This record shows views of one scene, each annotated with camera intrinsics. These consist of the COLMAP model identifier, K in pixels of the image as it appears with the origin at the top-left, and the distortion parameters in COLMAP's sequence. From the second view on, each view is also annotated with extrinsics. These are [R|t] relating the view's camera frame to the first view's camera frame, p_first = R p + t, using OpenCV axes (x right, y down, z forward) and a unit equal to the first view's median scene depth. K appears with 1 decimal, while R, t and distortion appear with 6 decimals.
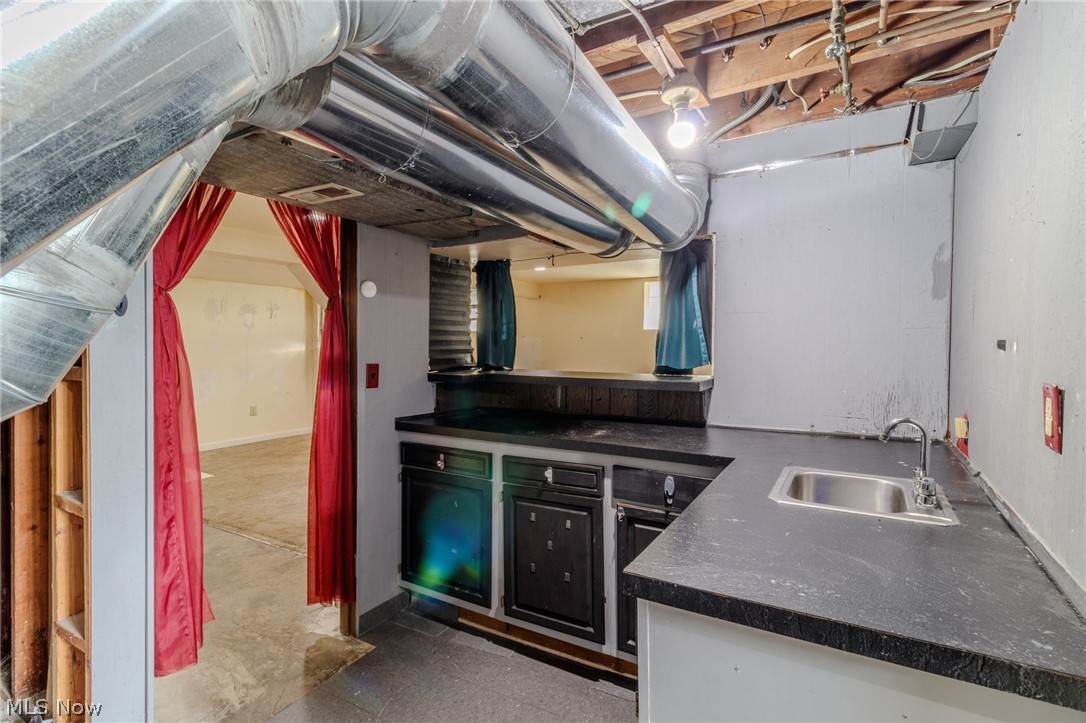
lens RADIAL K [[503.7, 0, 548.8], [0, 503.7, 353.9], [0, 0, 1]] dist [0.000128, -0.000101]
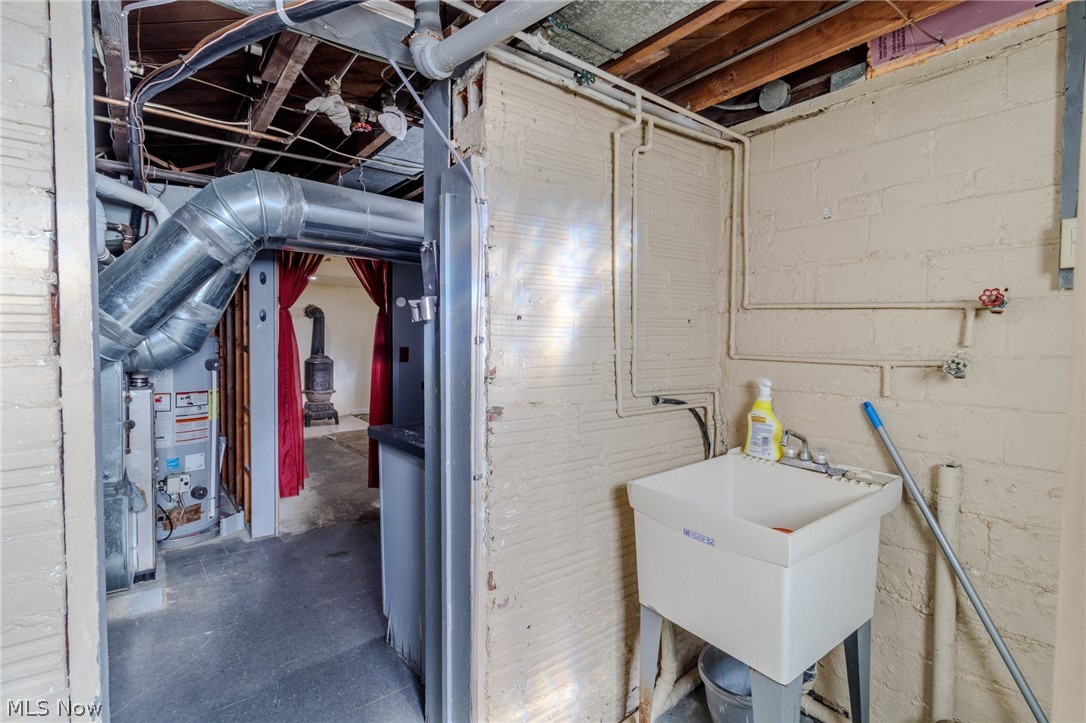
lens RADIAL K [[503.7, 0, 548.8], [0, 503.7, 353.9], [0, 0, 1]] dist [0.000128, -0.000101]
pose [[0.931178, 0.014233, -0.364287, 0.966258], [-0.008462, 0.999812, 0.017432, 0.011836], [0.364466, -0.013149, 0.931124, -0.497762]]
